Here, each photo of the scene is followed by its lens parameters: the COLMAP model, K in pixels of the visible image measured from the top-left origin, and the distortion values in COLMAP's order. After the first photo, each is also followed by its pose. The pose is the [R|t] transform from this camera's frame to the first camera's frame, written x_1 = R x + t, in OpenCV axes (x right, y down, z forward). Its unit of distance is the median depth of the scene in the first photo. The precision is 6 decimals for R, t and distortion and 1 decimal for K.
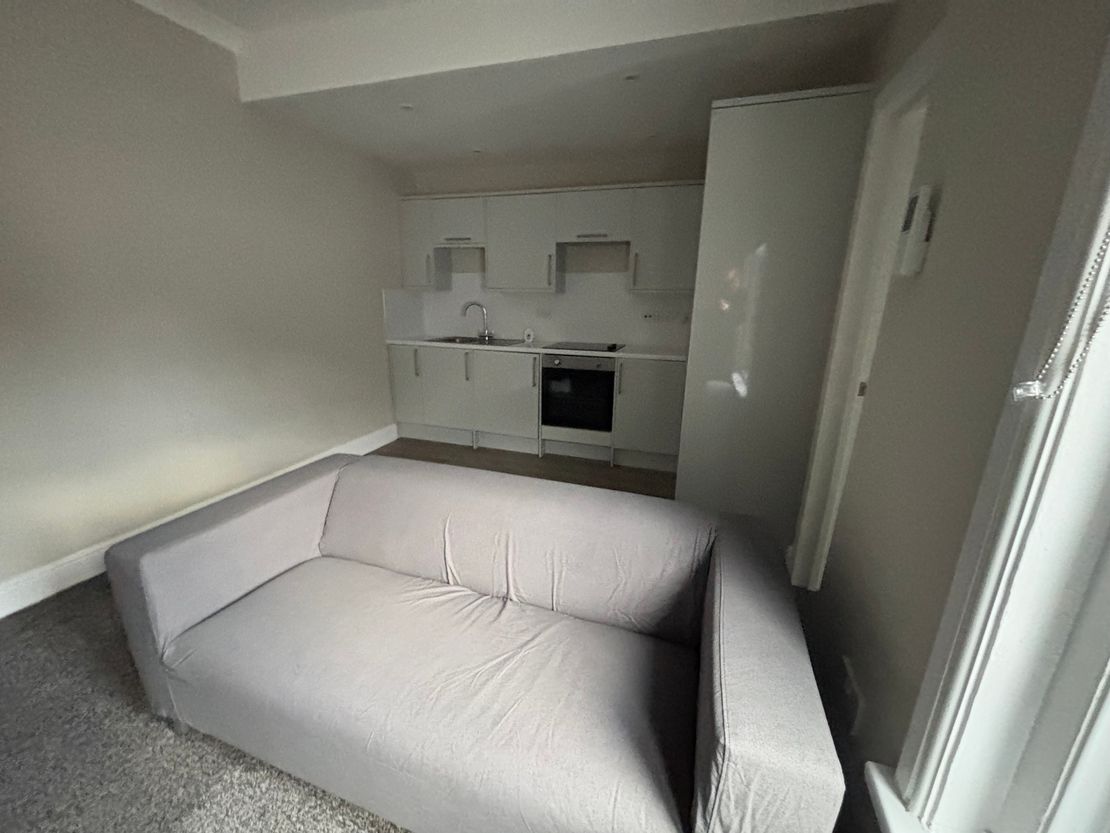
lens RADIAL K [[449.5, 0, 554.8], [0, 449.5, 418.1], [0, 0, 1]] dist [-0.001783, 0.000557]
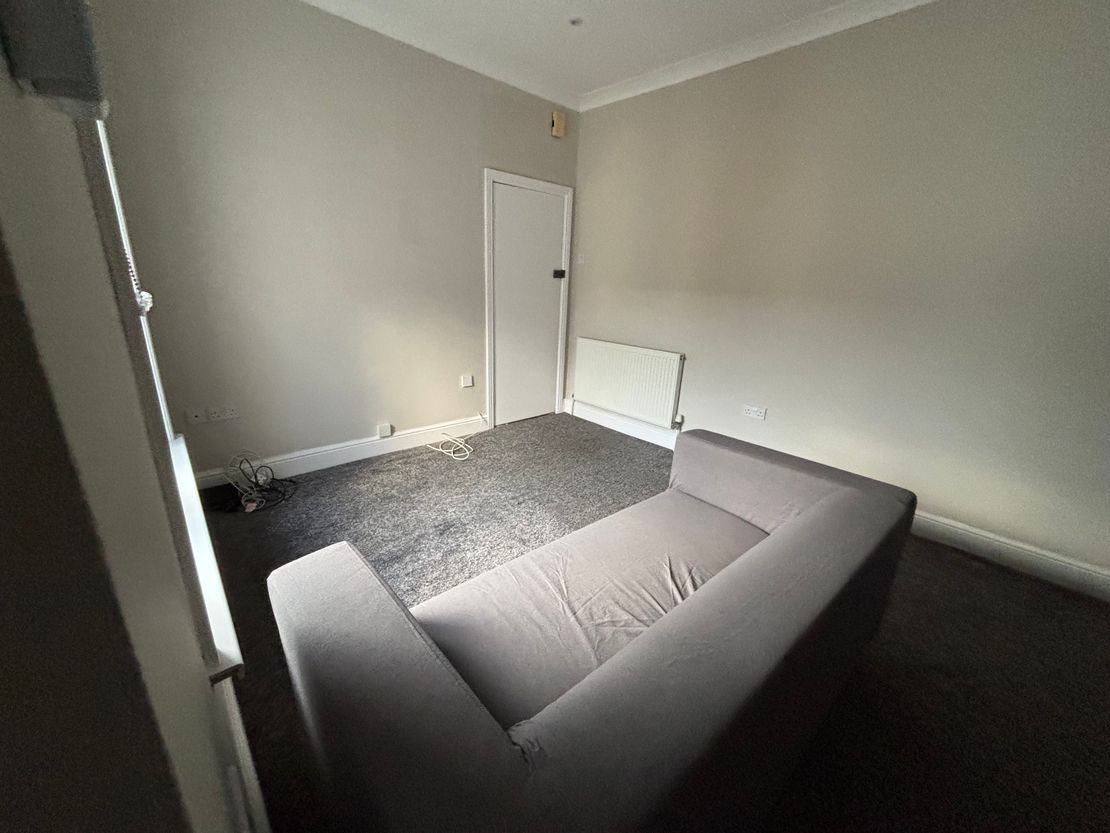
lens RADIAL K [[449.5, 0, 556.8], [0, 449.5, 417.7], [0, 0, 1]] dist [-0.001783, 0.000557]
pose [[-0.474086, 0.234302, -0.848731, 0.257685], [-0.284592, 0.871424, 0.399535, -0.102685], [0.833216, 0.430956, -0.346449, 0.399121]]
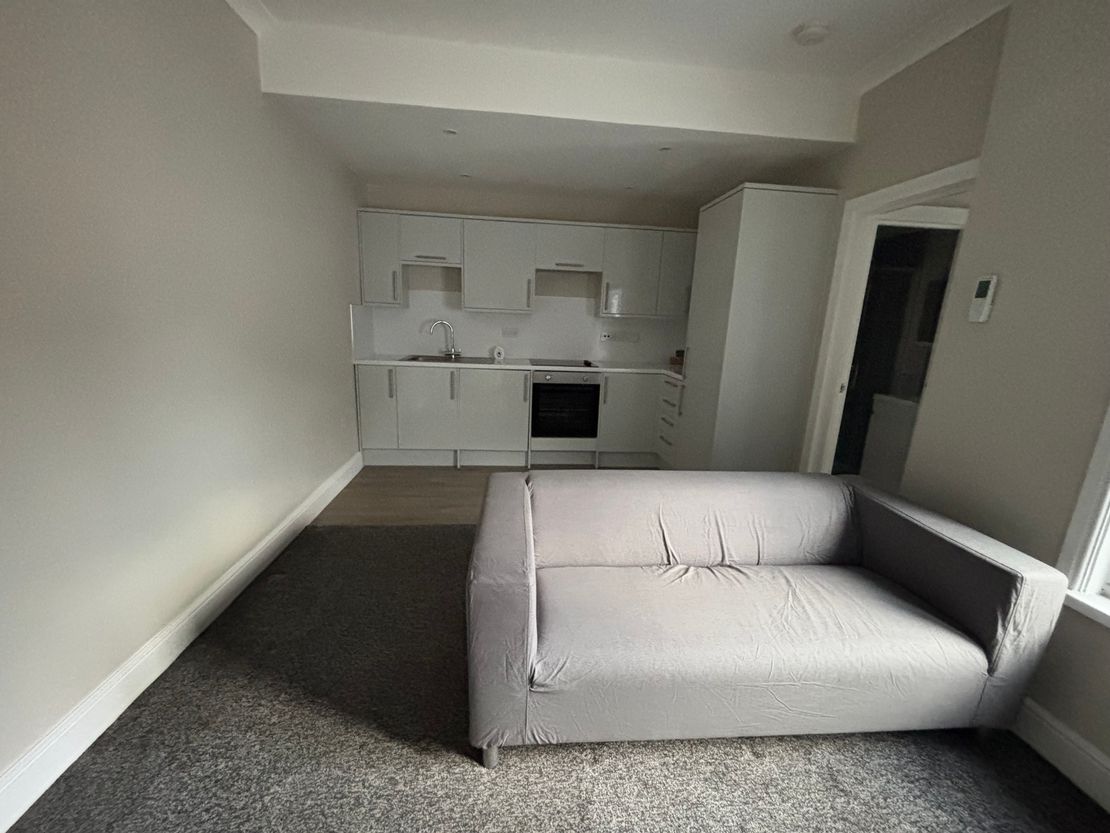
lens RADIAL K [[449.5, 0, 548.9], [0, 449.5, 417.6], [0, 0, 1]] dist [-0.001783, 0.000557]
pose [[0.915046, -0.067992, 0.397578, -0.427921], [0.080504, 0.996644, -0.014843, -0.012241], [-0.395235, 0.045588, 0.917448, 0.007326]]
